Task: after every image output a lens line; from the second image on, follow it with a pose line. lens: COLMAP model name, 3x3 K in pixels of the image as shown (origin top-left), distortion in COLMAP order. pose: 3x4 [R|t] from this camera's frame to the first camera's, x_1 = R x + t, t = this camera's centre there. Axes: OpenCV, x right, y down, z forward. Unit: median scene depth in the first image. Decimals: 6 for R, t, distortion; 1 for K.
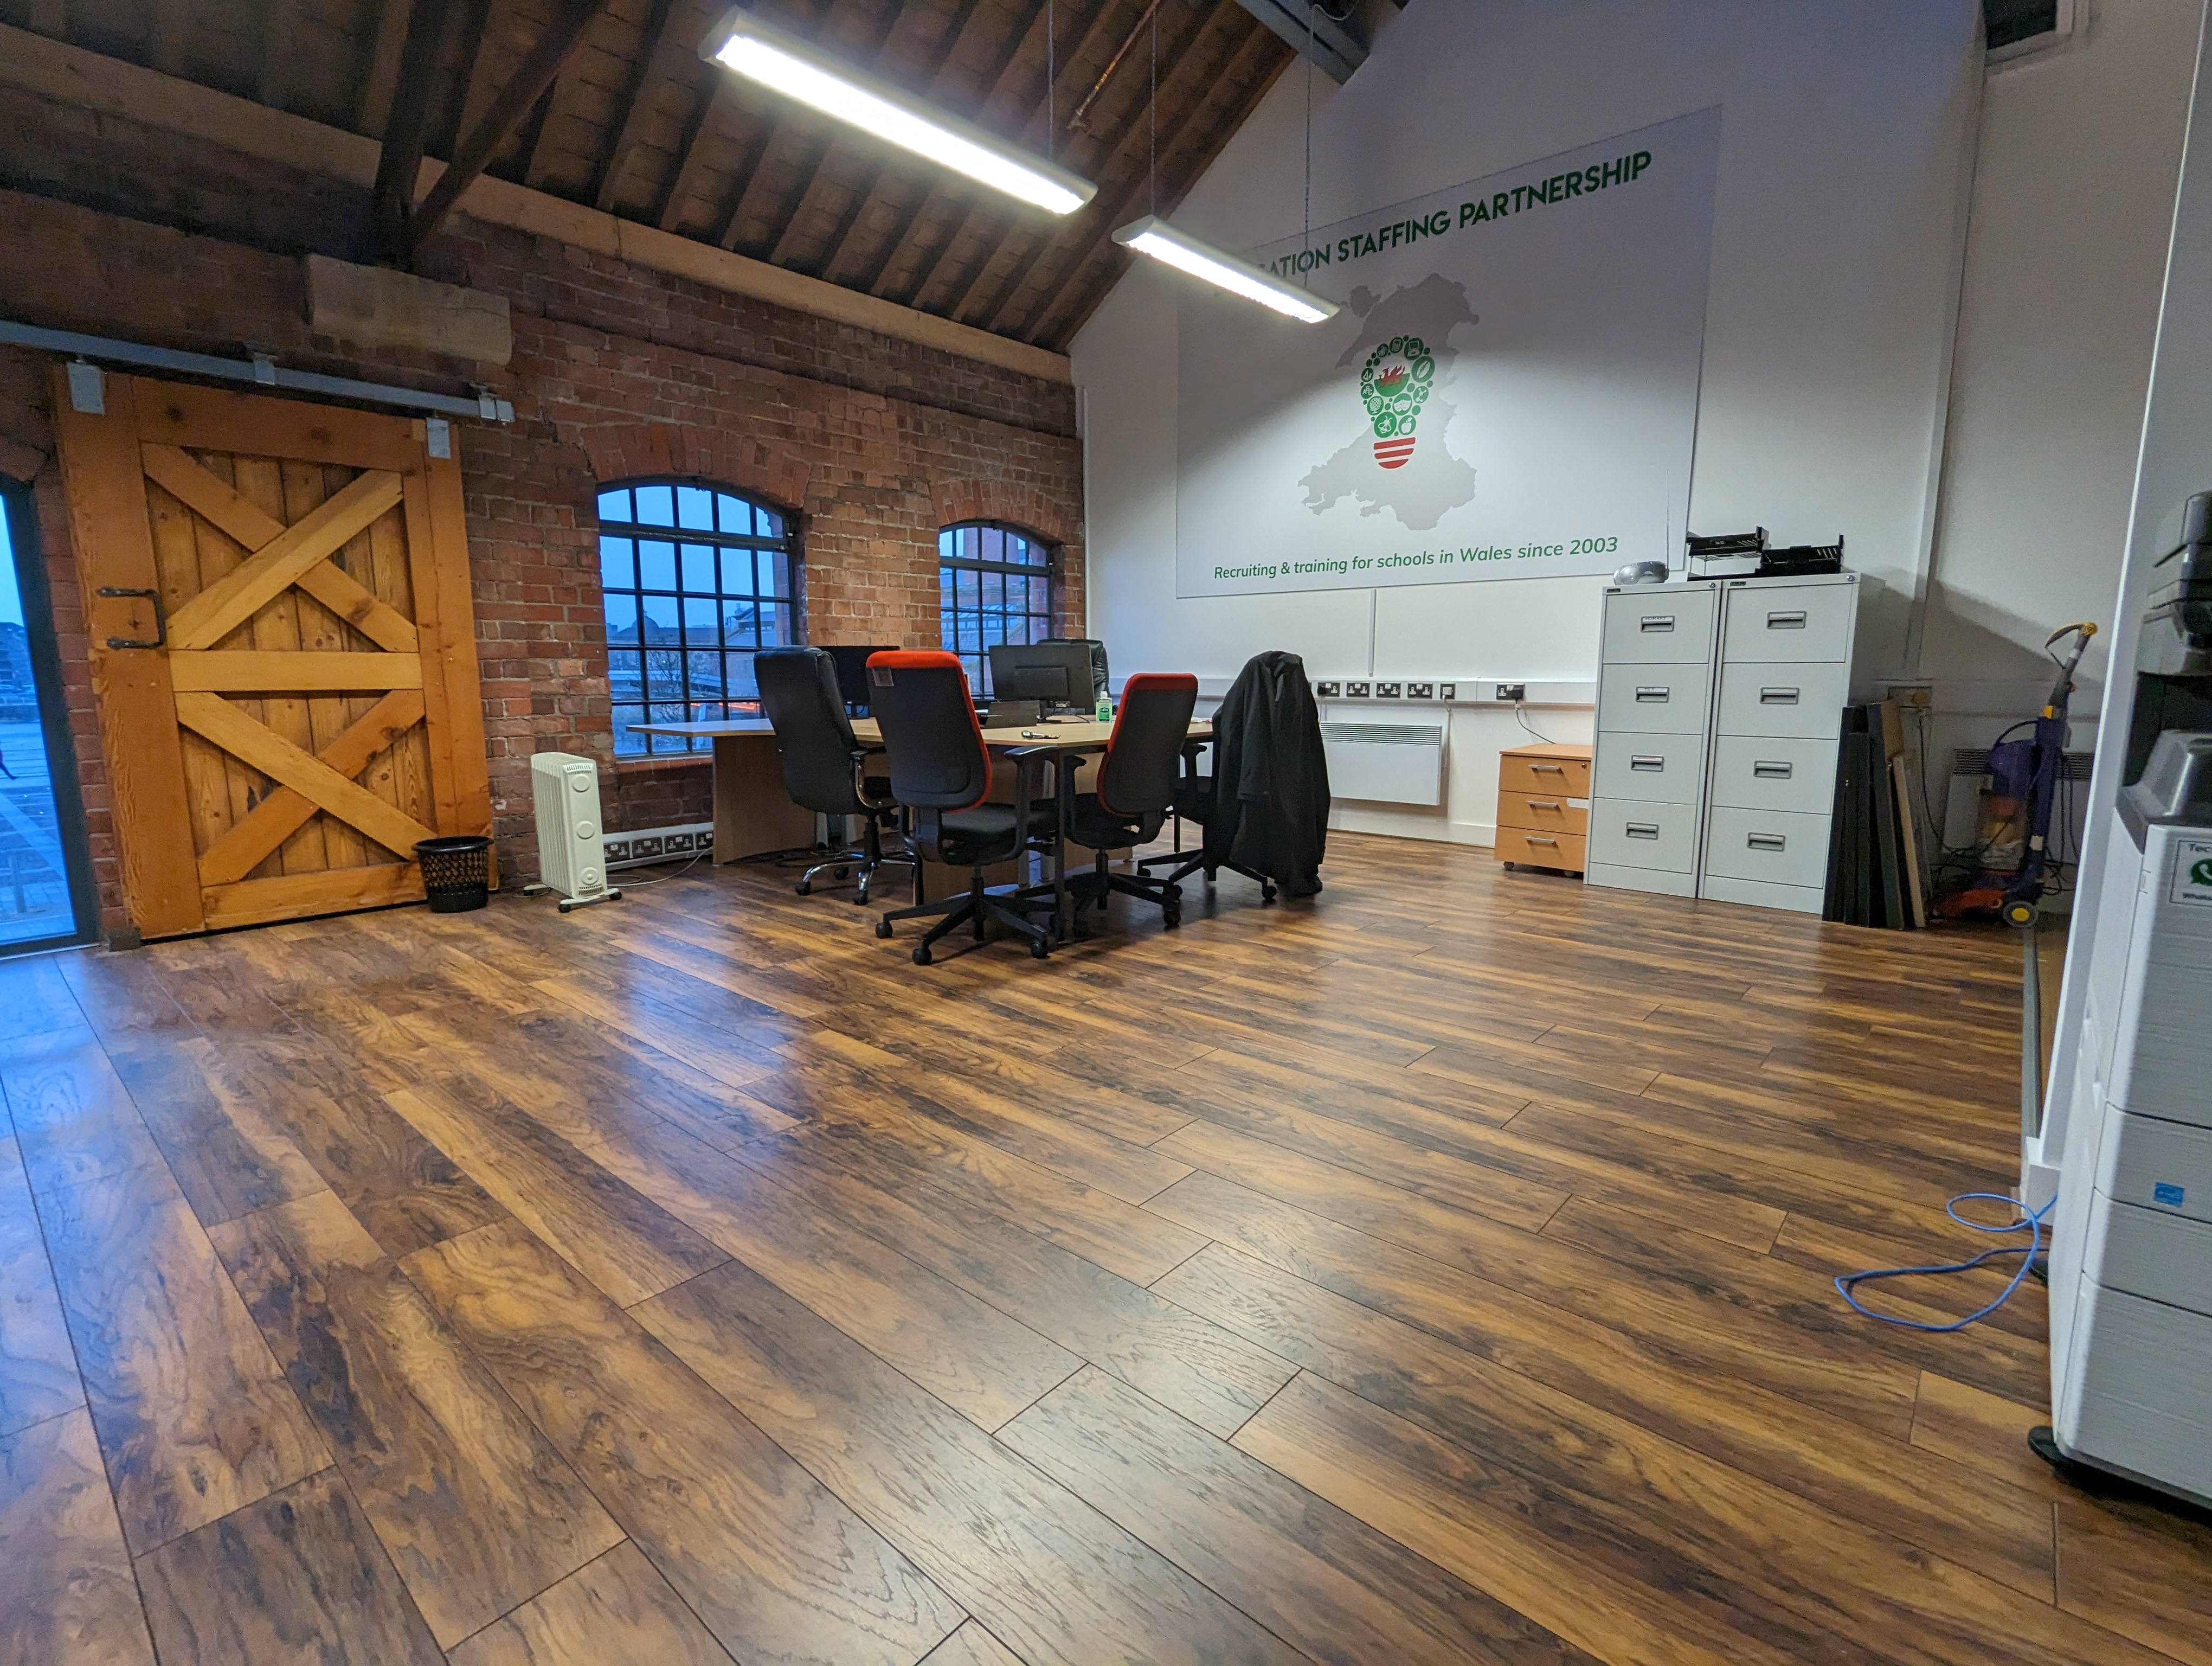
lens RADIAL K [[1047.8, 0, 1106.0], [0, 1047.8, 833.0], [0, 0, 1]] dist [-0.000142, -0.001429]
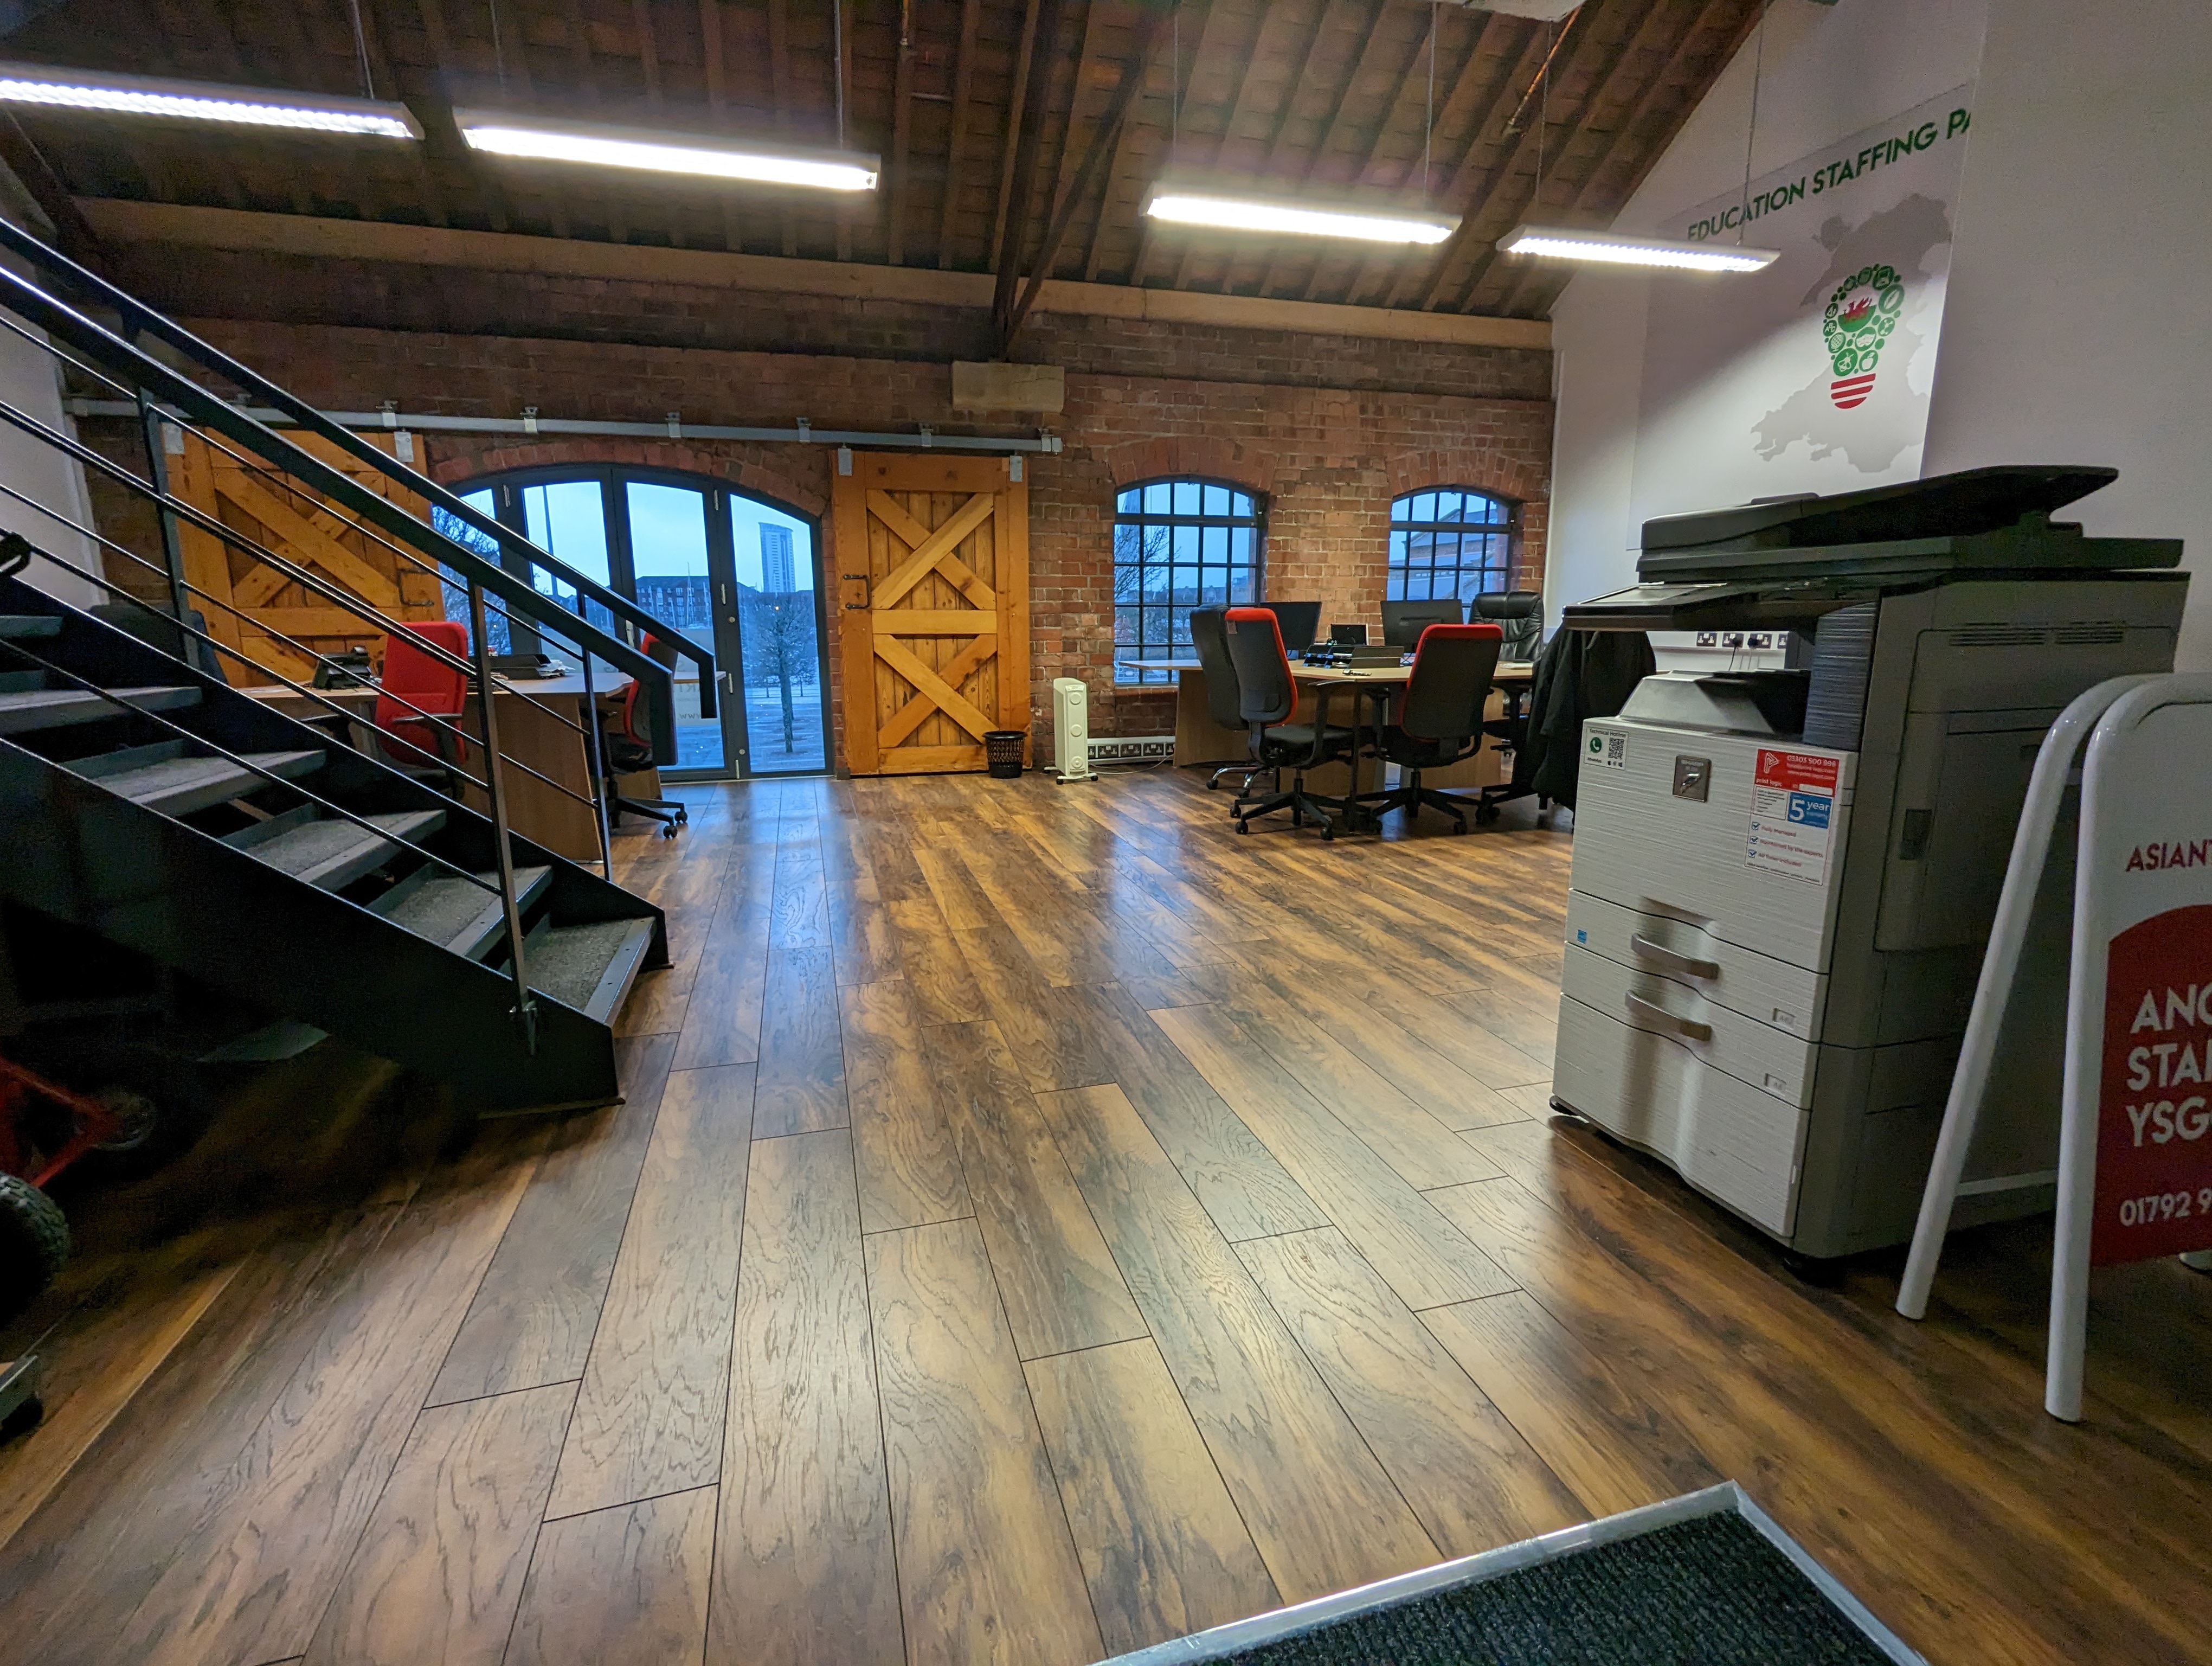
lens RADIAL K [[1047.8, 0, 1106.0], [0, 1047.8, 833.0], [0, 0, 1]] dist [-0.000142, -0.001429]
pose [[0.841722, 0.107923, -0.529014, 0.330858], [-0.082943, 0.994035, 0.070819, 0.032201], [0.533502, -0.015732, 0.845653, -0.226470]]
